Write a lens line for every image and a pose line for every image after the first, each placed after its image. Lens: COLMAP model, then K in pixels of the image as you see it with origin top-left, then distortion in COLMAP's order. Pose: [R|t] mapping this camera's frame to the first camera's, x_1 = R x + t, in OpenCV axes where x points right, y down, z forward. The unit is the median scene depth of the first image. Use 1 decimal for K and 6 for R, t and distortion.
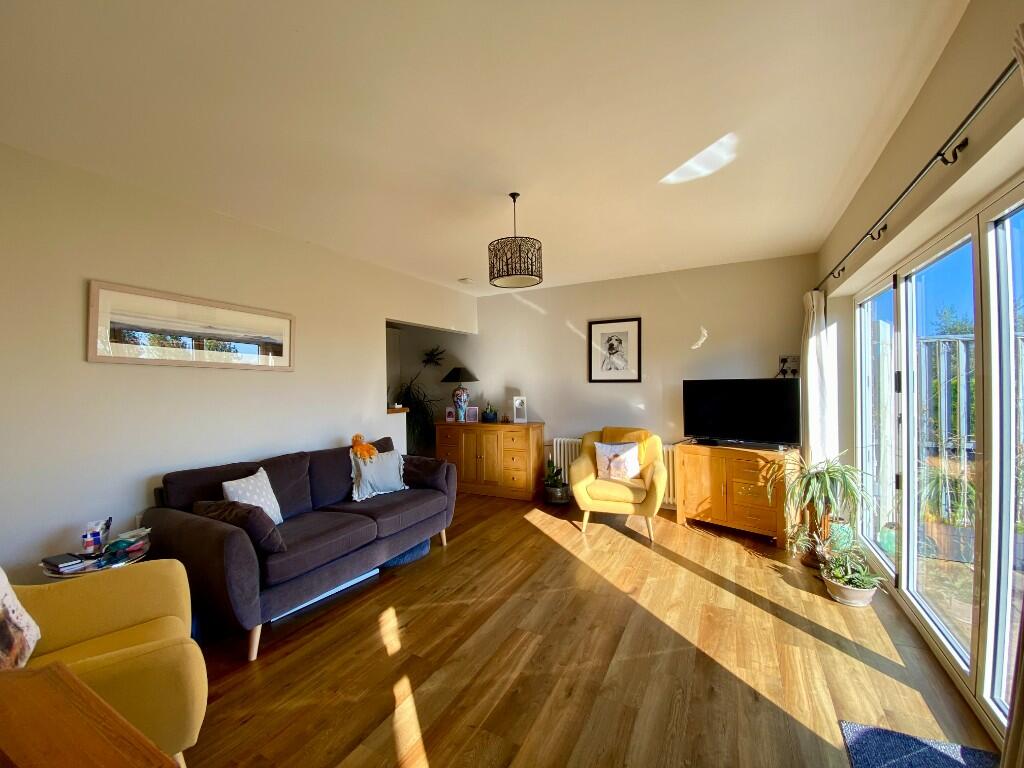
lens RADIAL K [[411.8, 0, 511.9], [0, 411.8, 384.2], [0, 0, 1]] dist [-0.002359, -0.001765]
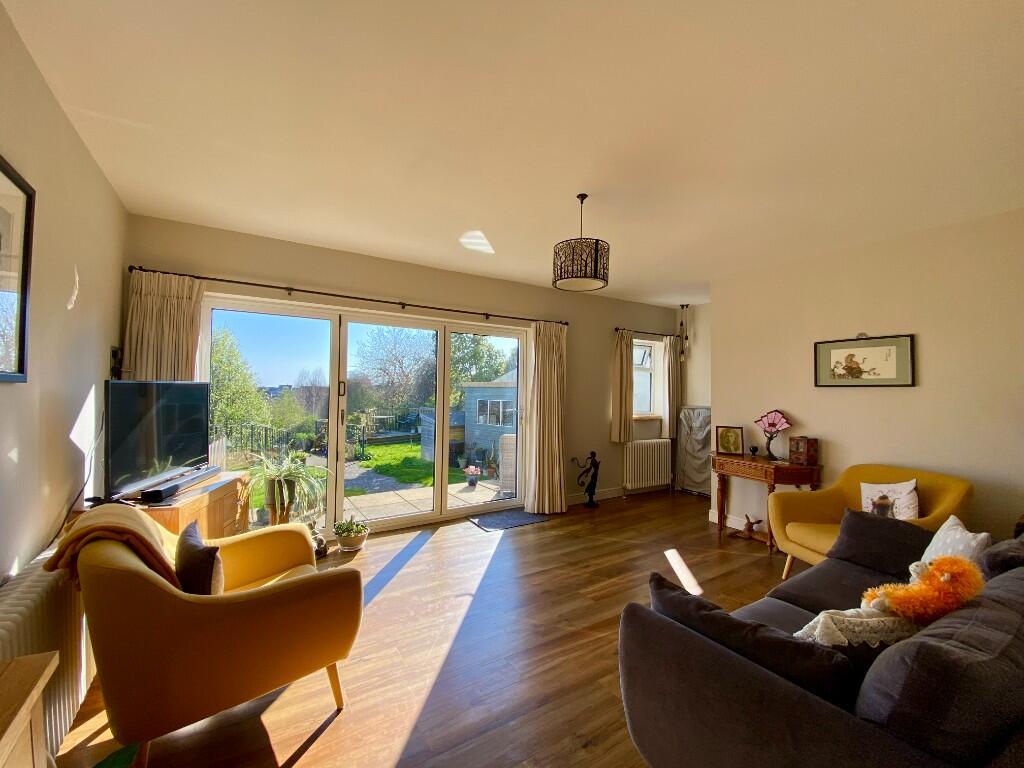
lens RADIAL K [[411.8, 0, 509.6], [0, 411.8, 380.9], [0, 0, 1]] dist [-0.002359, -0.001765]
pose [[-0.863342, 0.009136, 0.504537, -0.371967], [-0.005689, 0.999596, -0.027836, 0.003714], [-0.504588, -0.026902, -0.862941, 2.139839]]
